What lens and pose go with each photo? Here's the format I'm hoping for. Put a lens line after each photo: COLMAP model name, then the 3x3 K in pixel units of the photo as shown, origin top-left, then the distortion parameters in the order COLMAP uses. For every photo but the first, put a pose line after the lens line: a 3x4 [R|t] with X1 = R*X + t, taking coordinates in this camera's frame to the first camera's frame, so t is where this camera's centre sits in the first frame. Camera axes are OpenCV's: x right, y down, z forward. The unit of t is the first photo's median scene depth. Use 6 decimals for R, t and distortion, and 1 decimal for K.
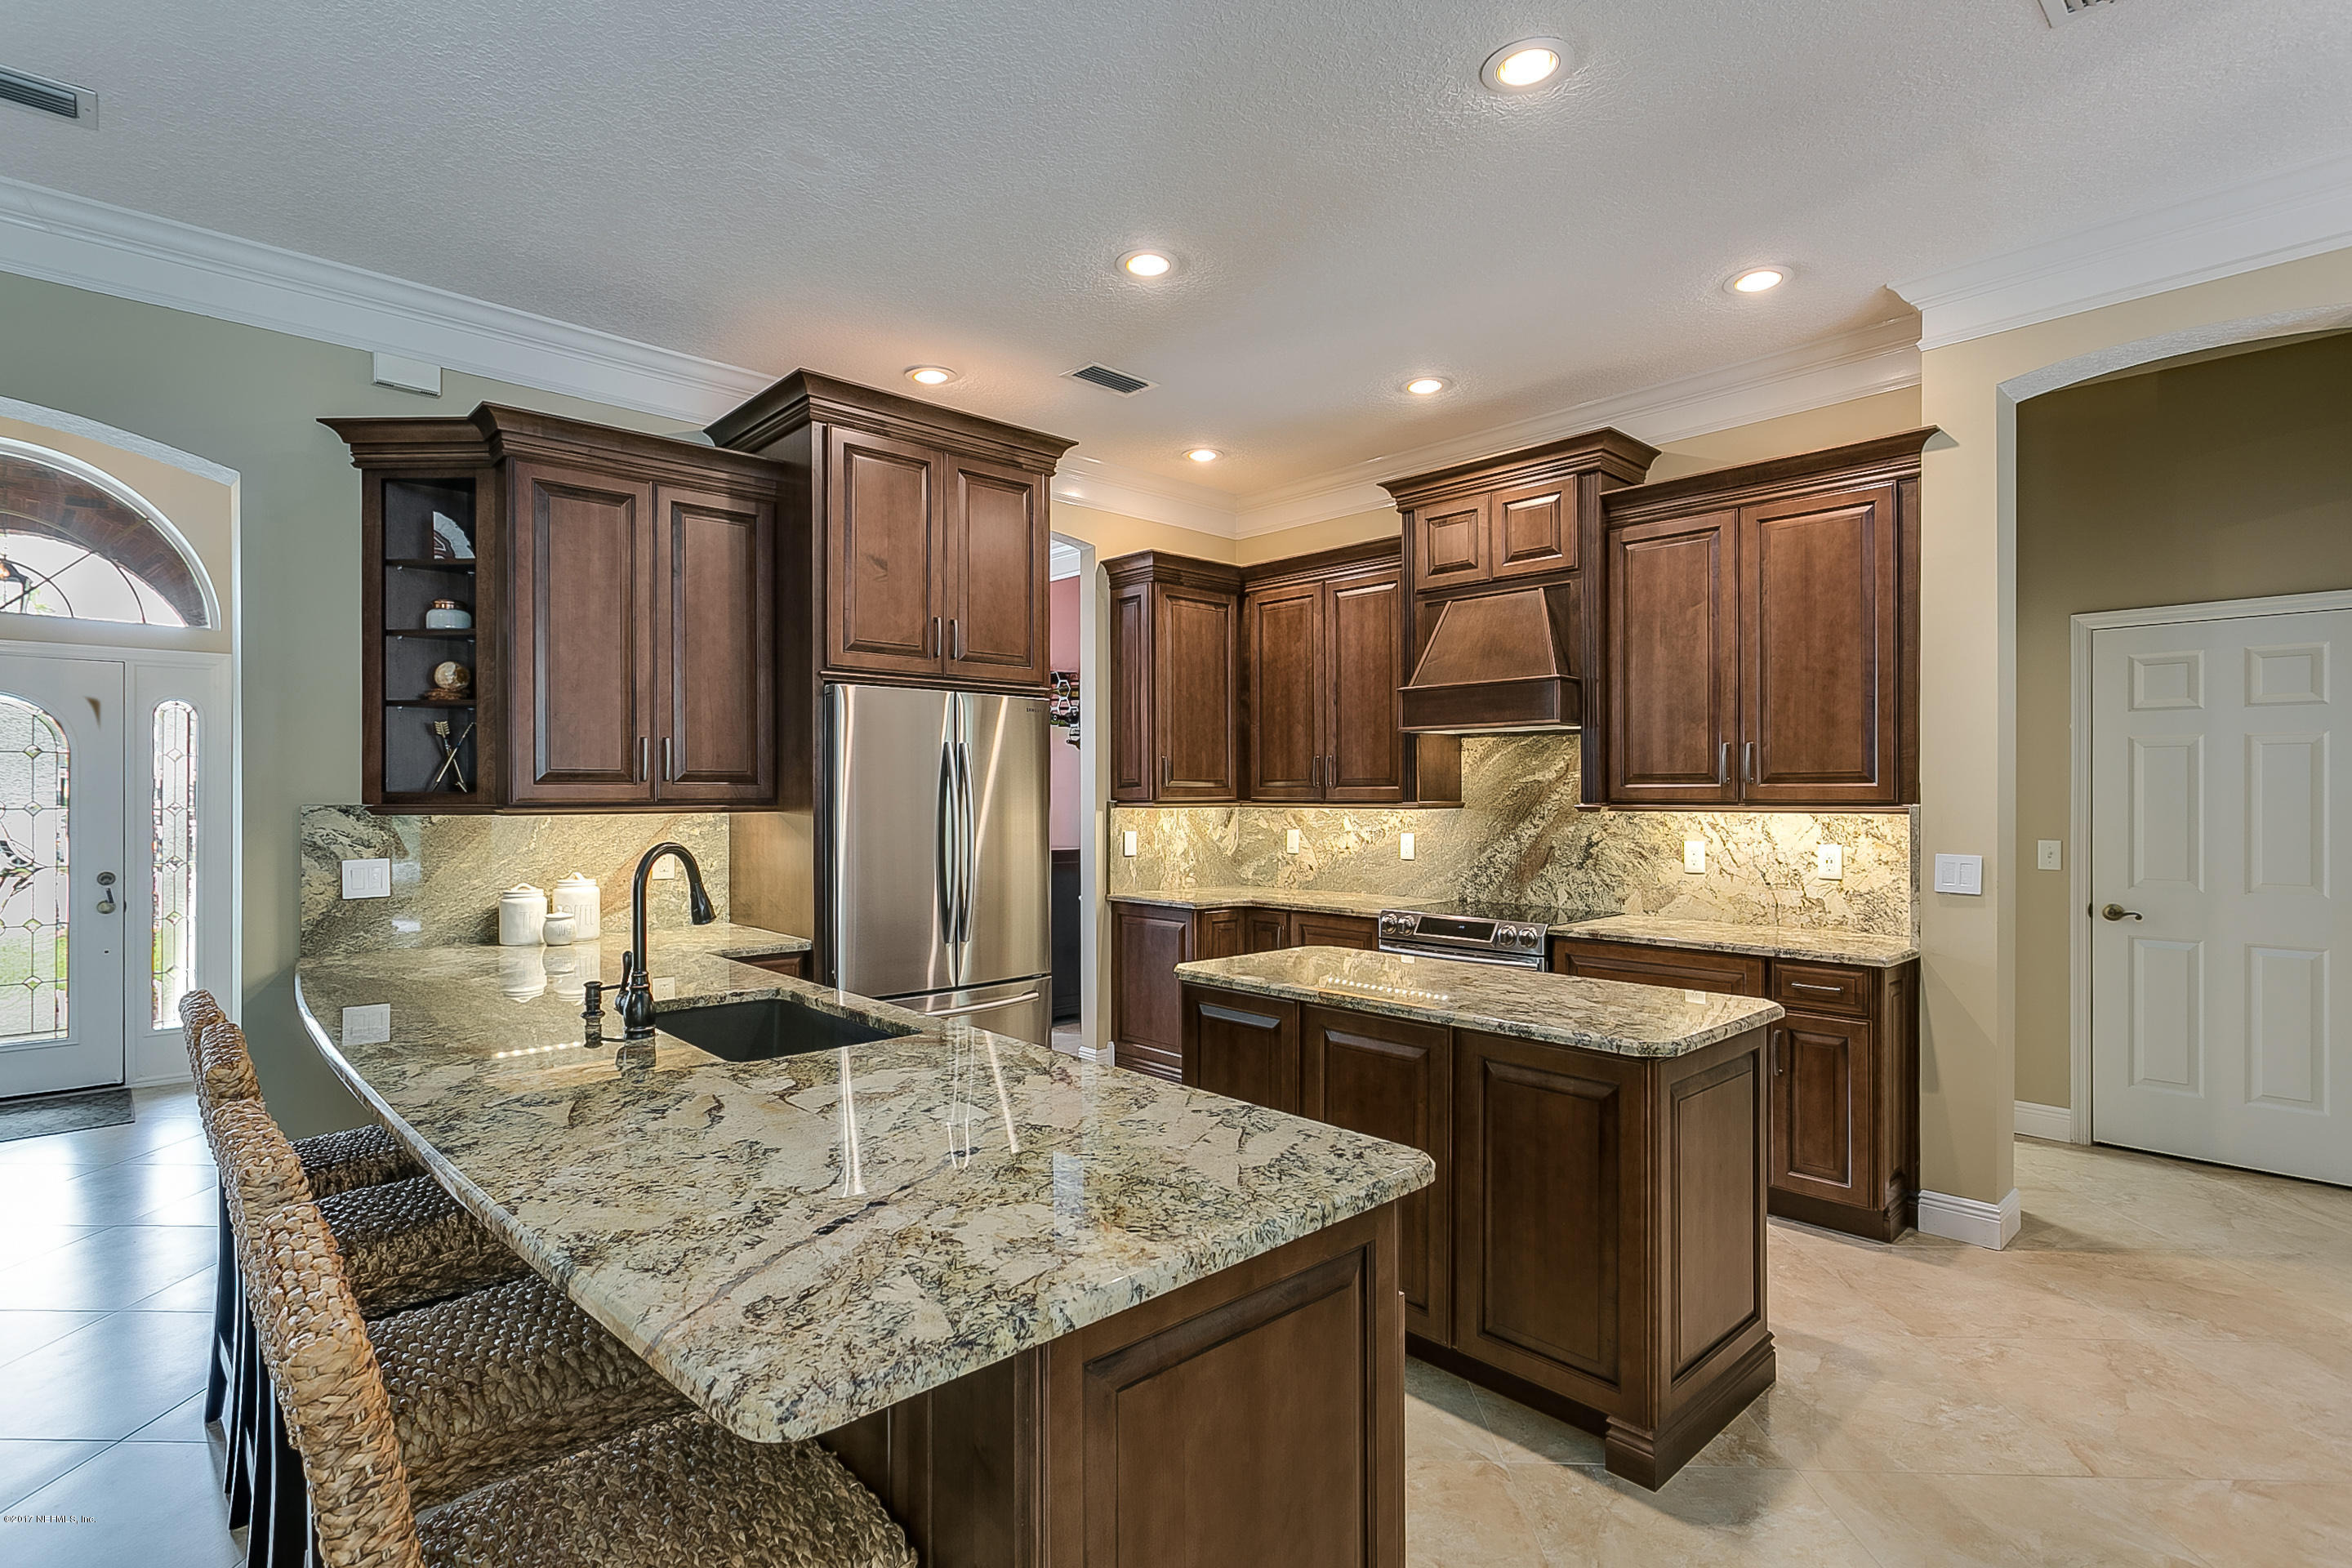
lens RADIAL K [[1132.5, 0, 1181.7], [0, 1132.5, 771.8], [0, 0, 1]] dist [-0.002533, 0.000086]
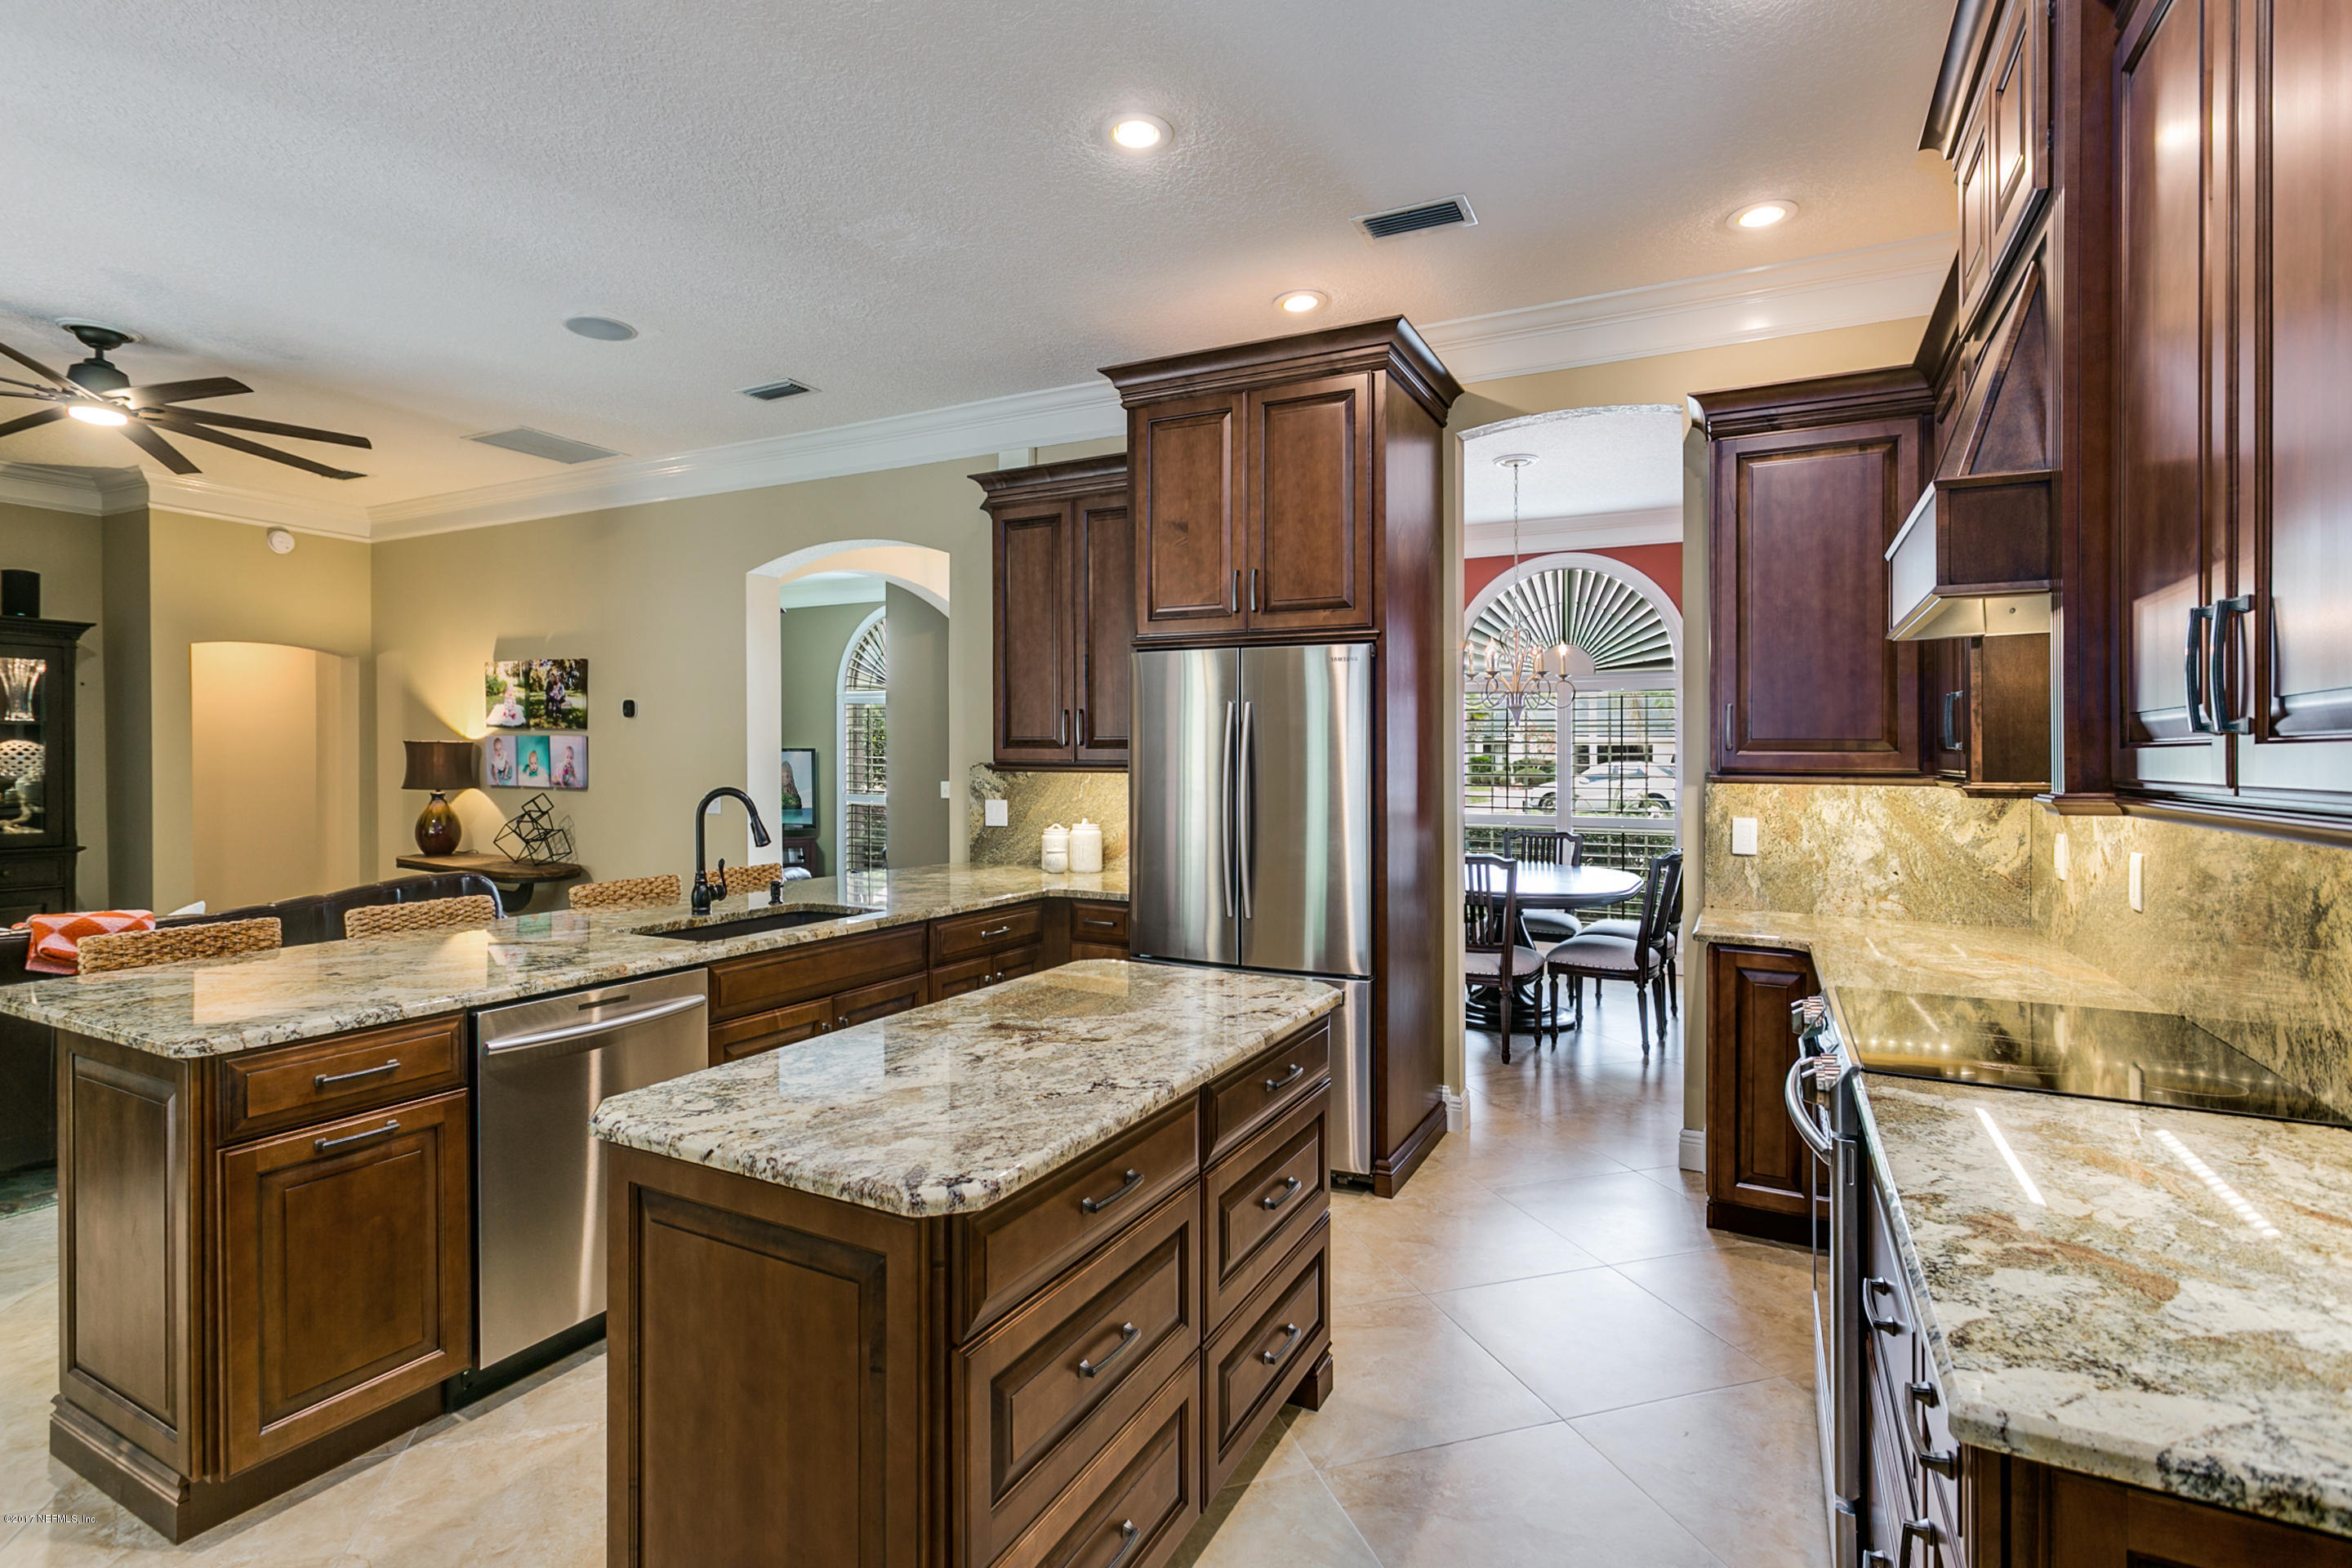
lens RADIAL K [[1132.5, 0, 1181.7], [0, 1132.5, 771.8], [0, 0, 1]] dist [-0.002533, 0.000086]
pose [[0.334675, 0.015139, -0.942212, 0.671129], [0.008675, 0.999779, 0.019146, 0.013178], [0.942294, -0.014582, 0.334470, 0.652493]]
